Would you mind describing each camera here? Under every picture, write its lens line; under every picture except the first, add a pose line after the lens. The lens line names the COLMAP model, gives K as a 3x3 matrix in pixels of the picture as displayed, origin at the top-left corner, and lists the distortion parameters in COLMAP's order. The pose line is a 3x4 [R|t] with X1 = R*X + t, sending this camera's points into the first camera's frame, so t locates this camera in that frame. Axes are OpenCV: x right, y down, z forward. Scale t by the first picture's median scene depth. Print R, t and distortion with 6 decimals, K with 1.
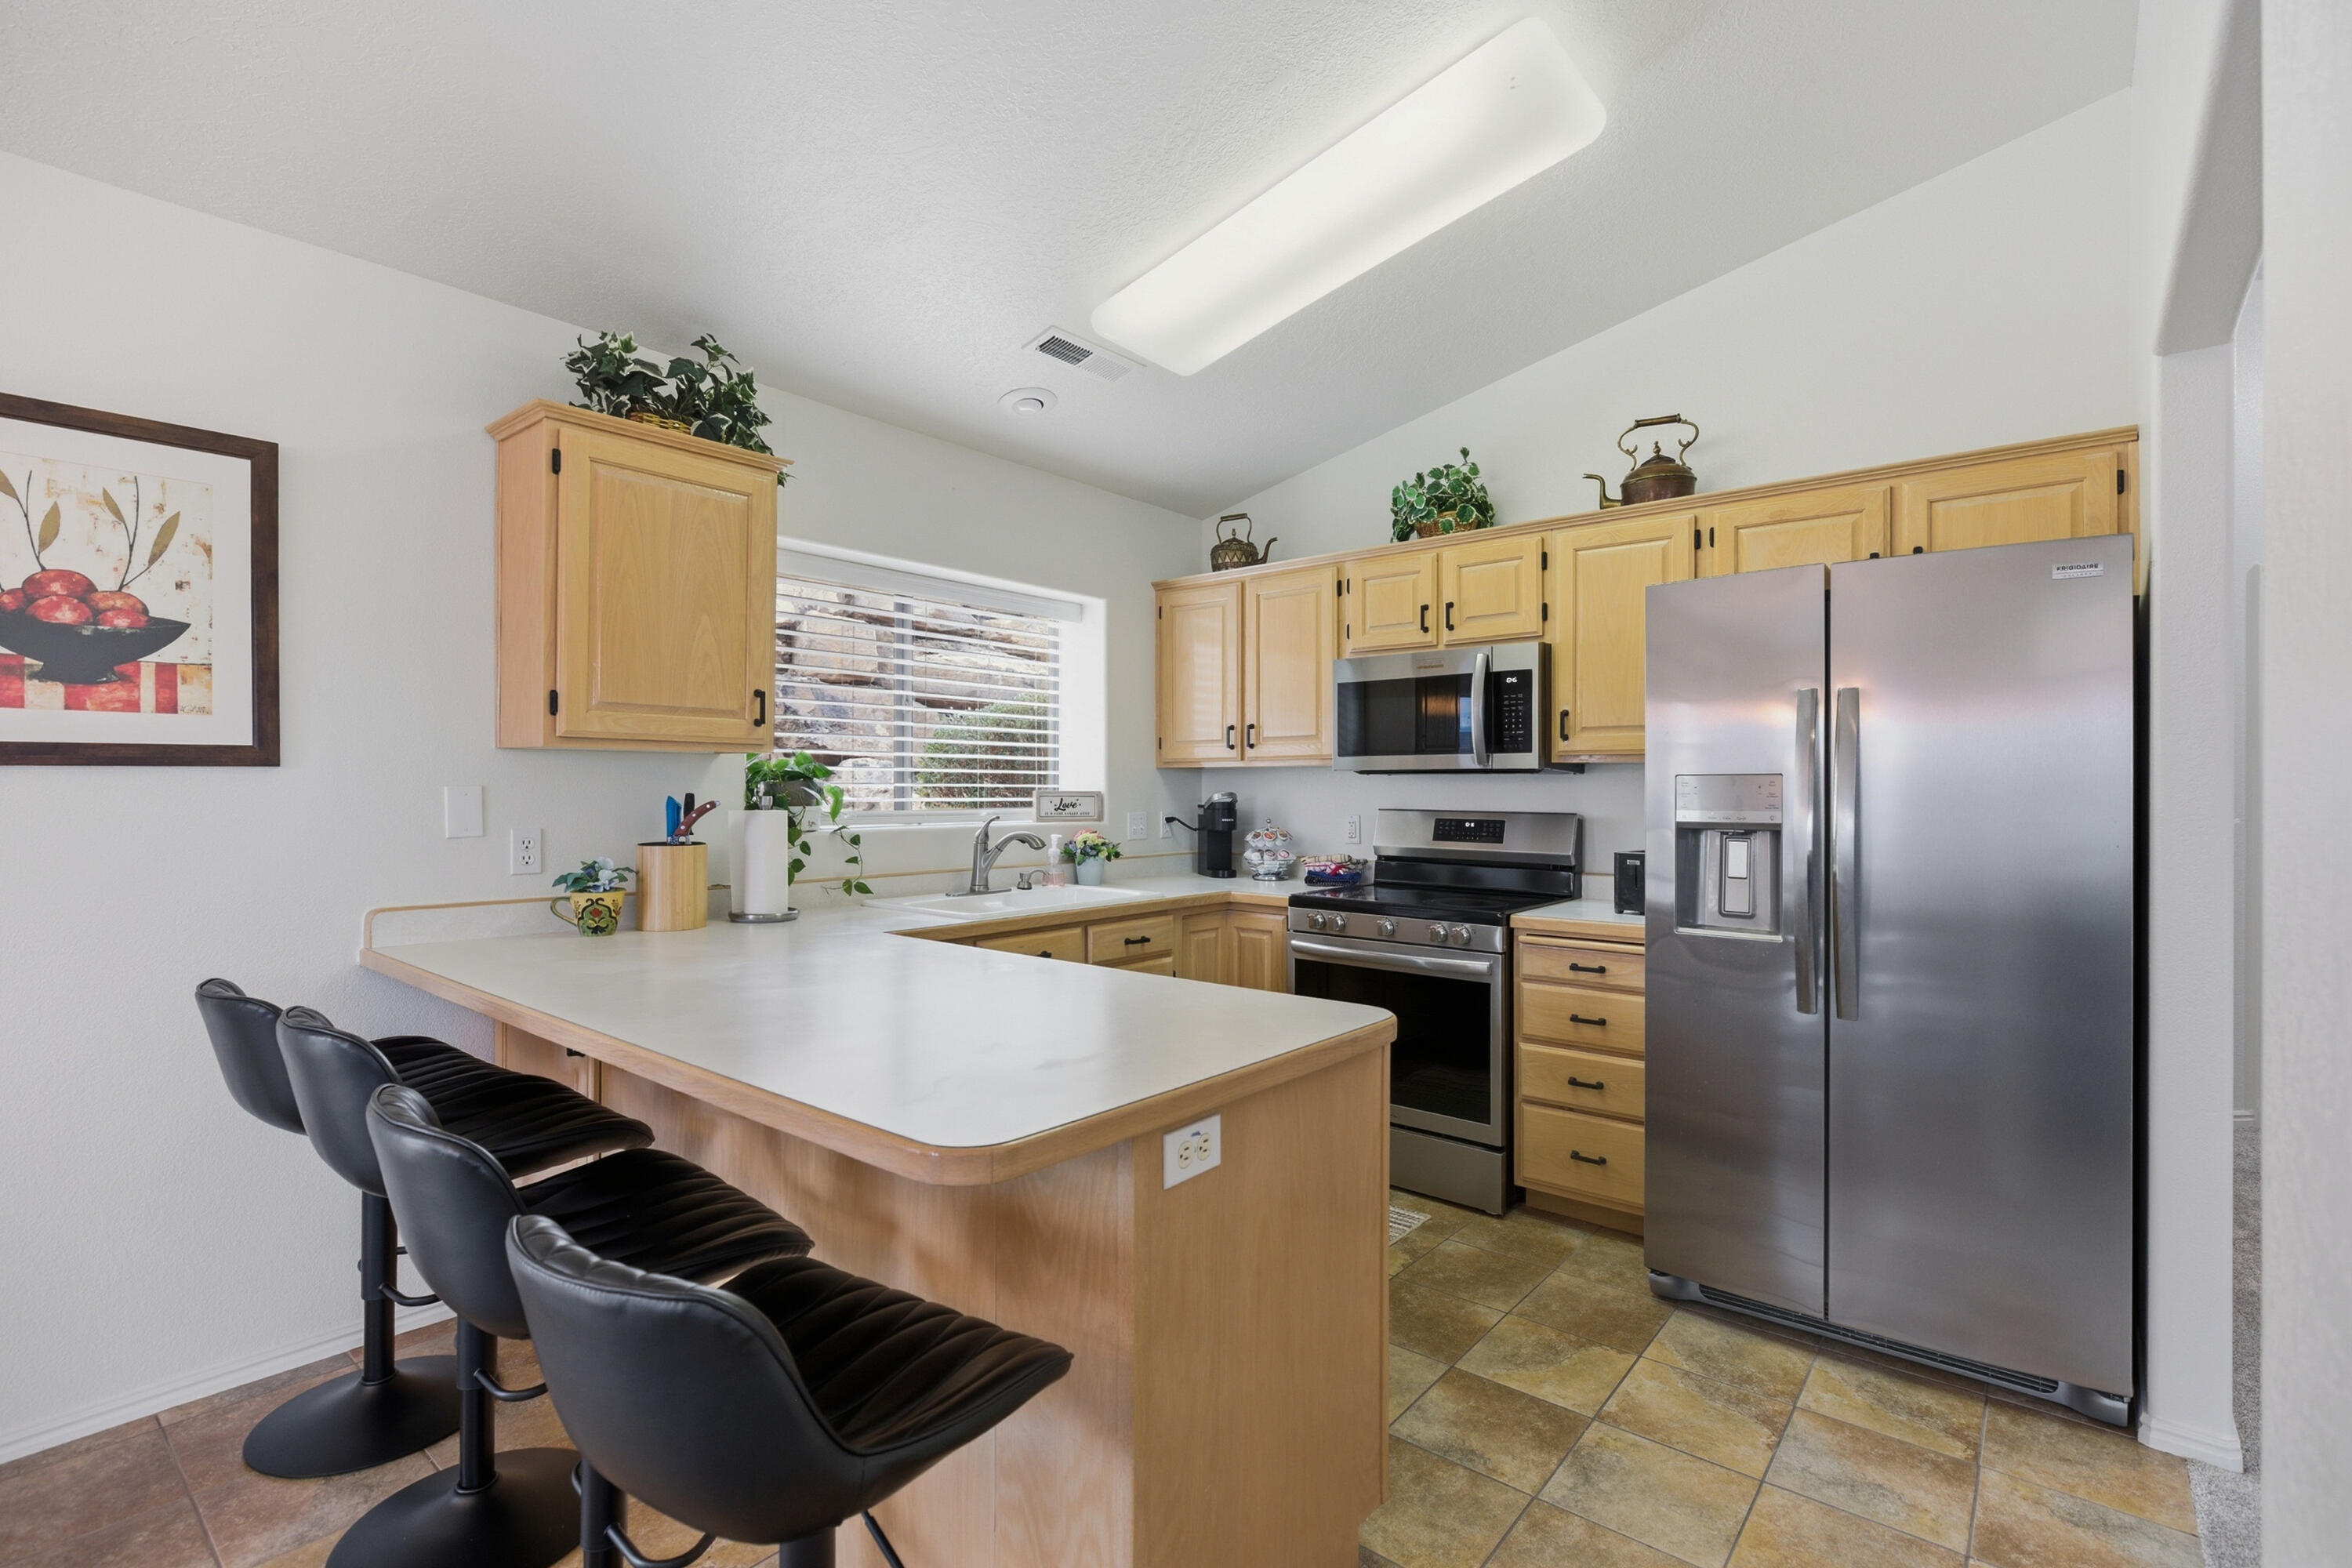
lens RADIAL K [[1070.1, 0, 1186.2], [0, 1070.1, 790.3], [0, 0, 1]] dist [-0.002638, -0.001340]
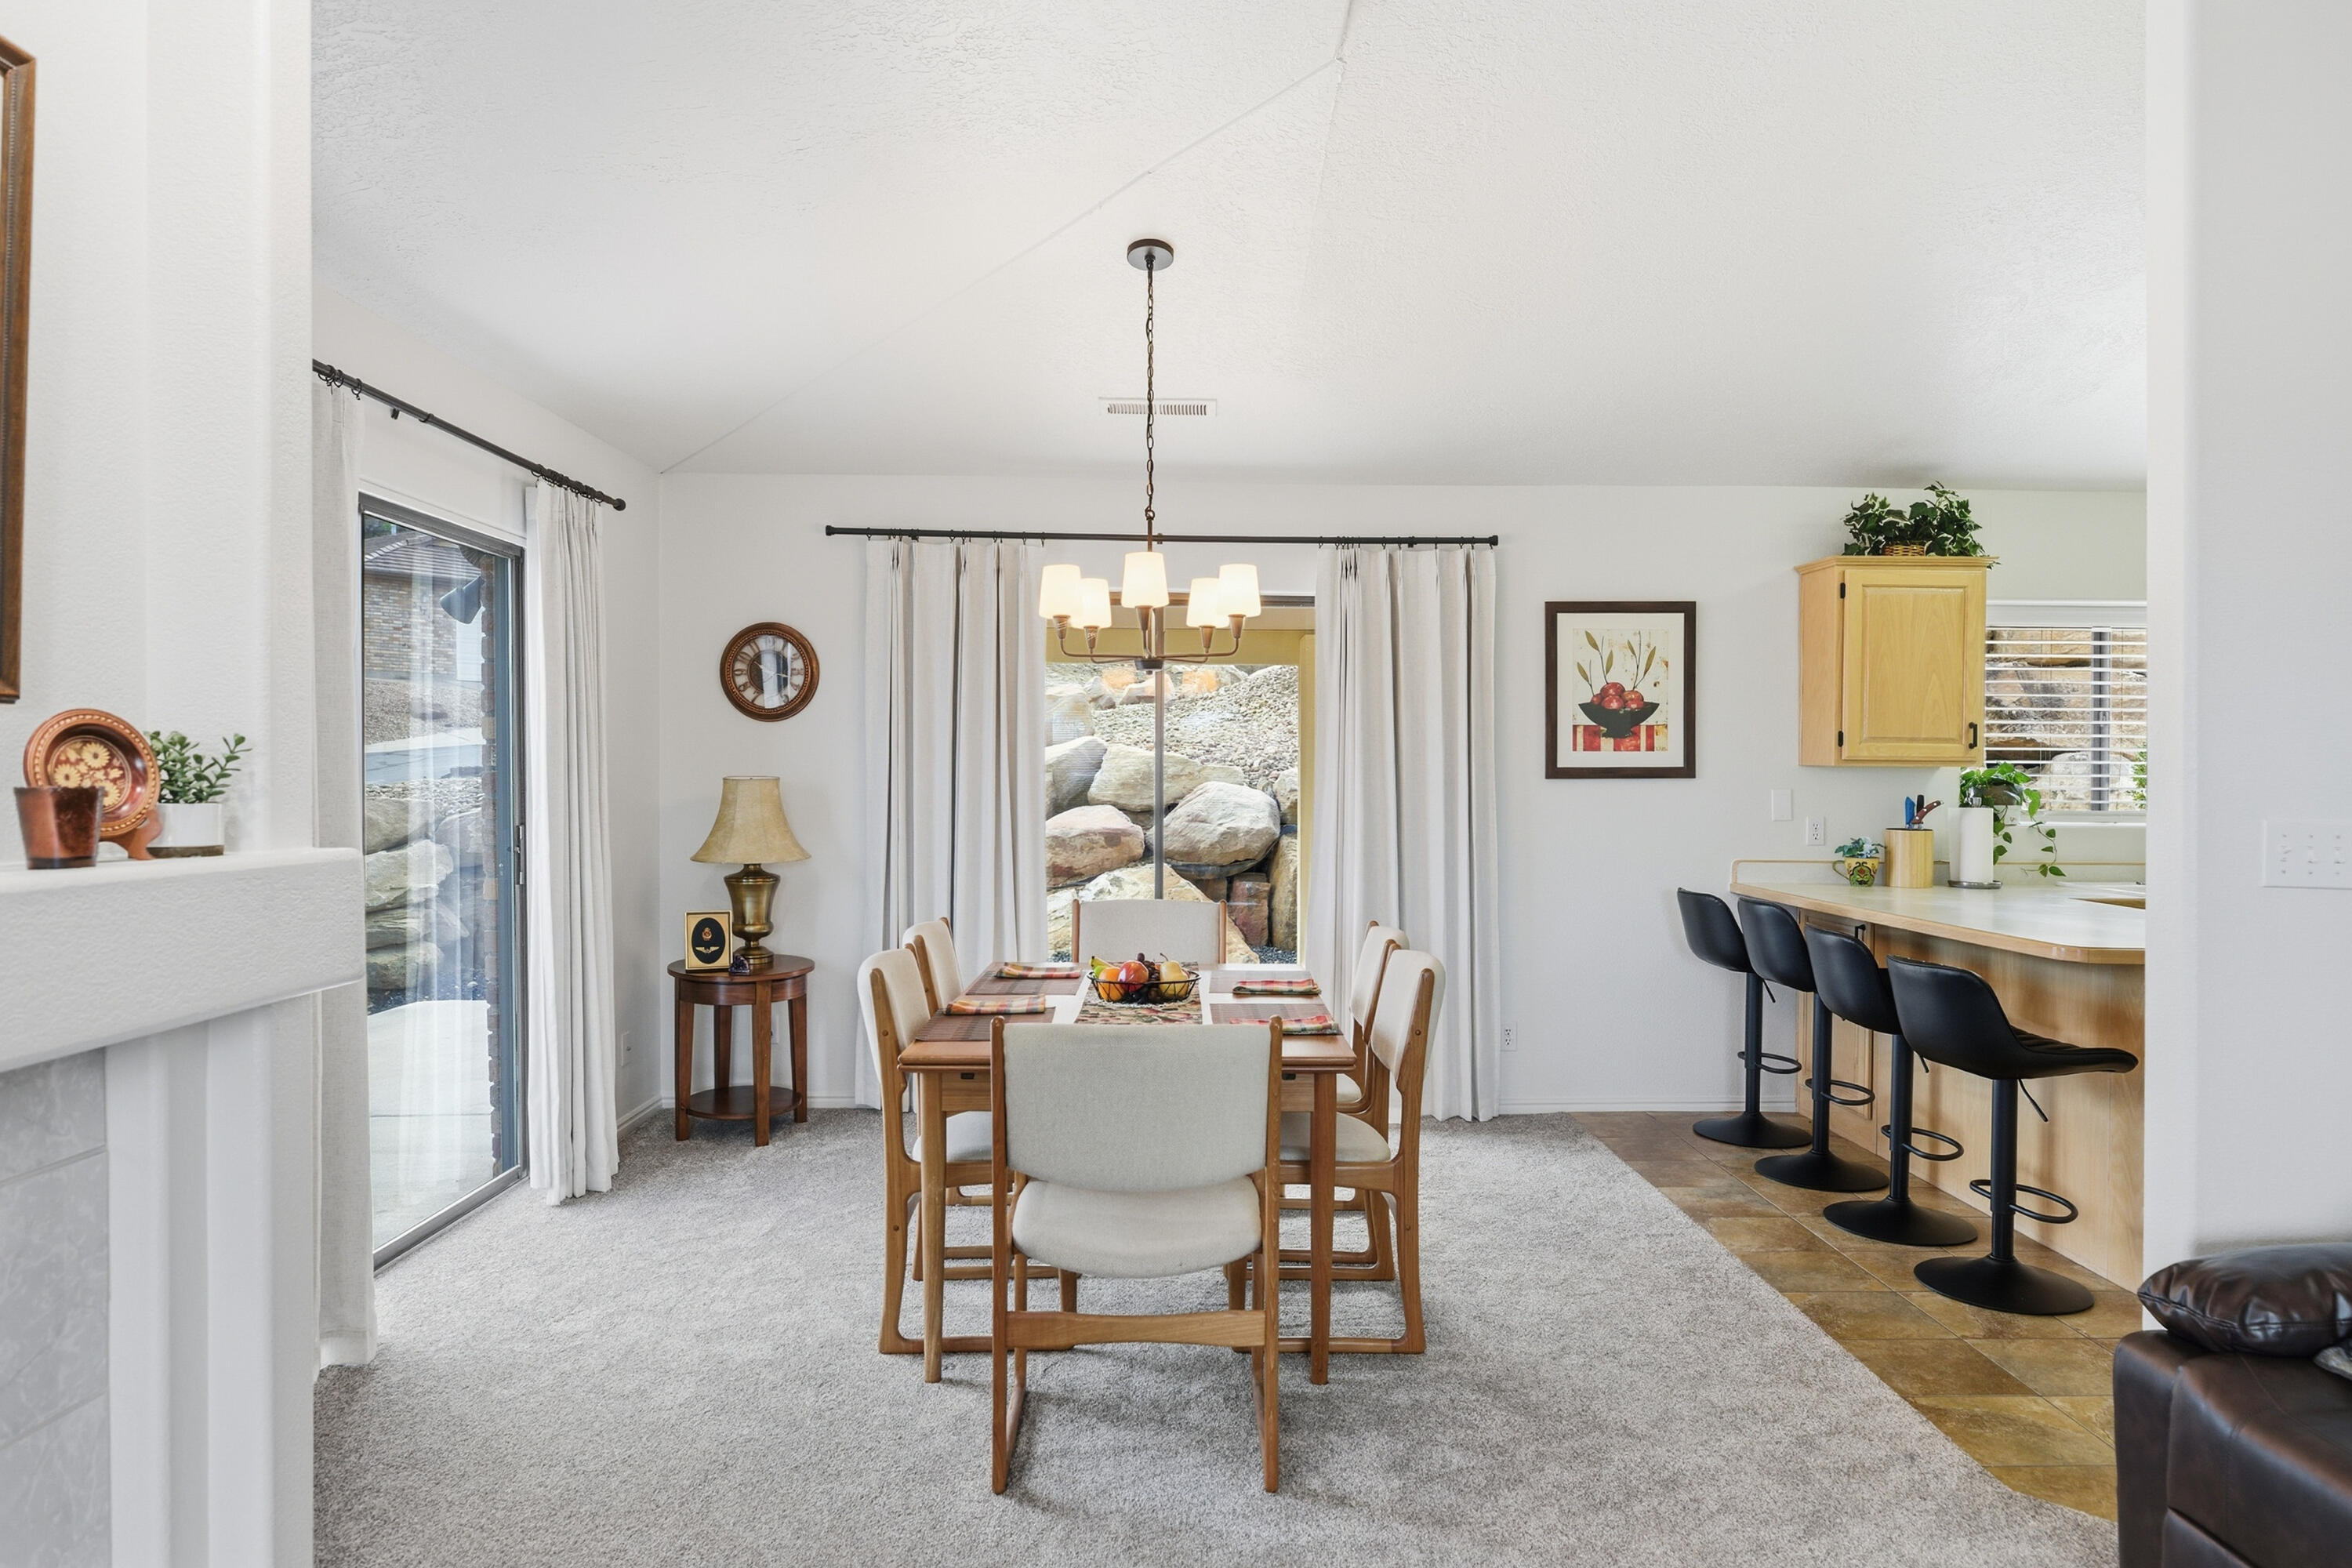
lens RADIAL K [[1440.5, 0, 1189.7], [0, 1440.5, 774.4], [0, 0, 1]] dist [-0.020187, 0.009743]
pose [[0.649943, 0.001130, -0.759982, 0.326266], [-0.006354, 0.999972, -0.003947, -0.009936], [0.759957, 0.007394, 0.649932, -0.901203]]
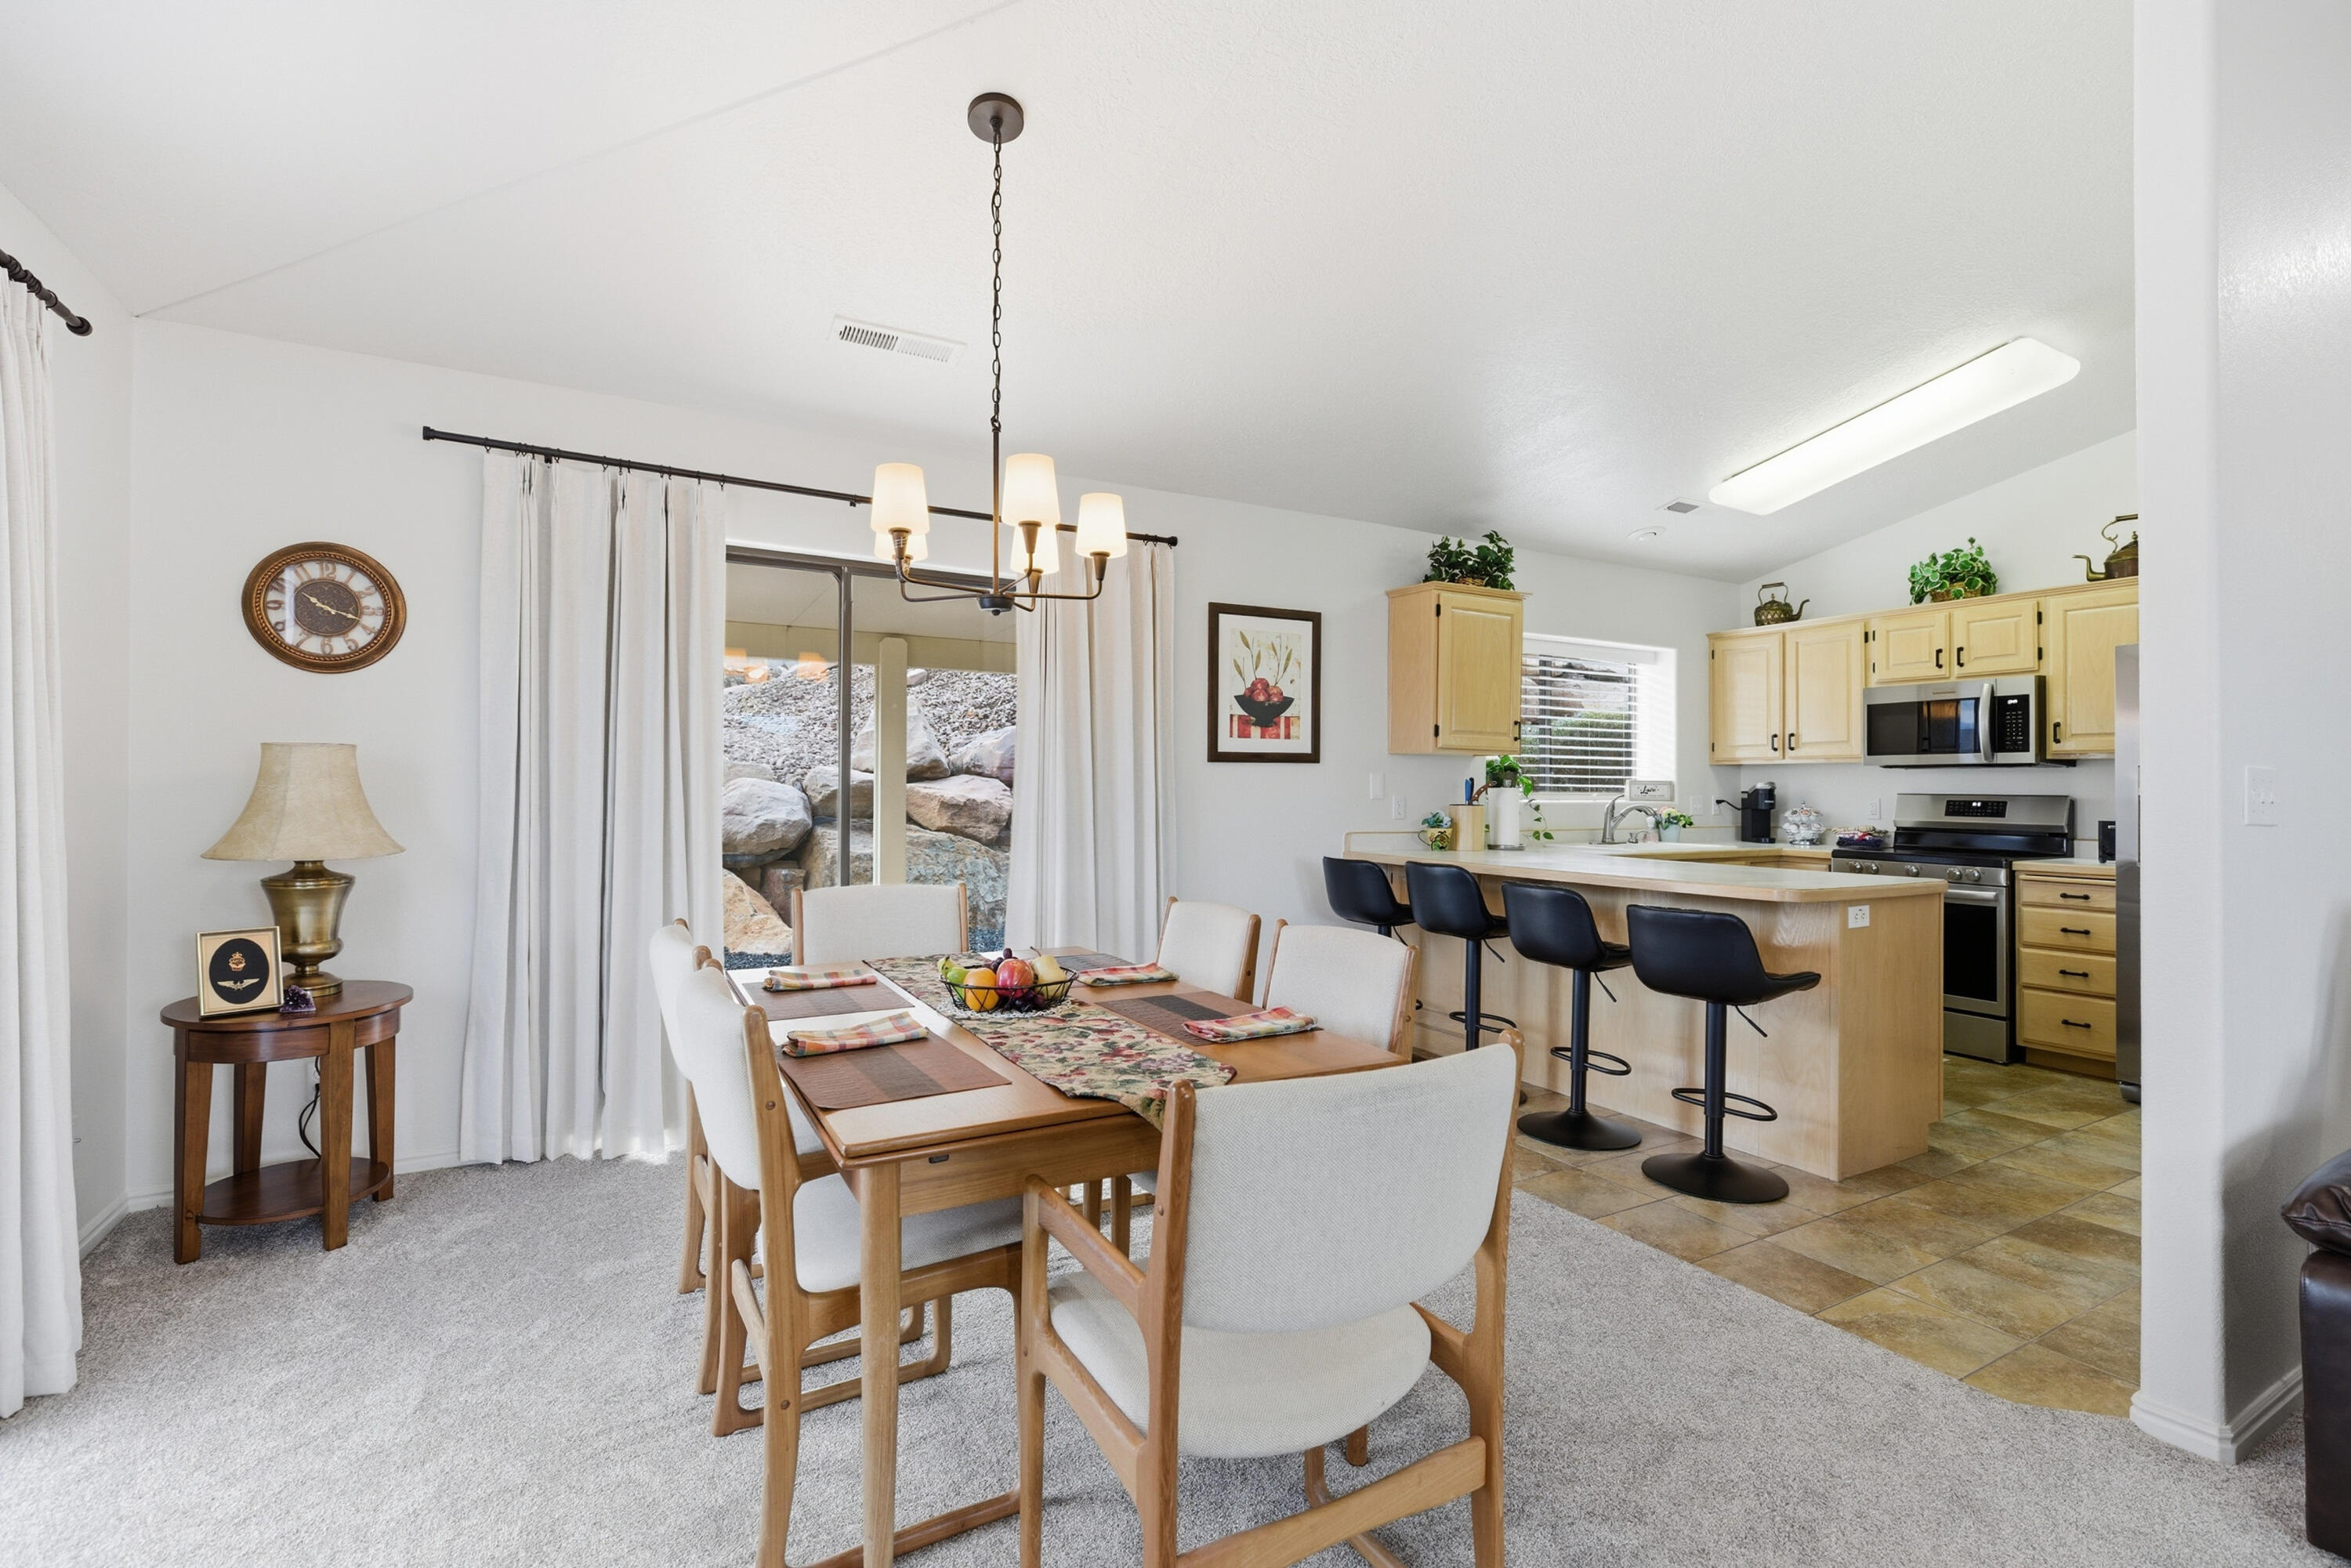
lens RADIAL K [[1069.6, 0, 1190.9], [0, 1069.6, 775.9], [0, 0, 1]] dist [-0.002638, -0.001340]
pose [[0.936054, 0.000017, -0.351856, -0.243743], [-0.005757, 0.999867, -0.015266, 0.027154], [0.351809, 0.016315, 0.935930, -0.791639]]
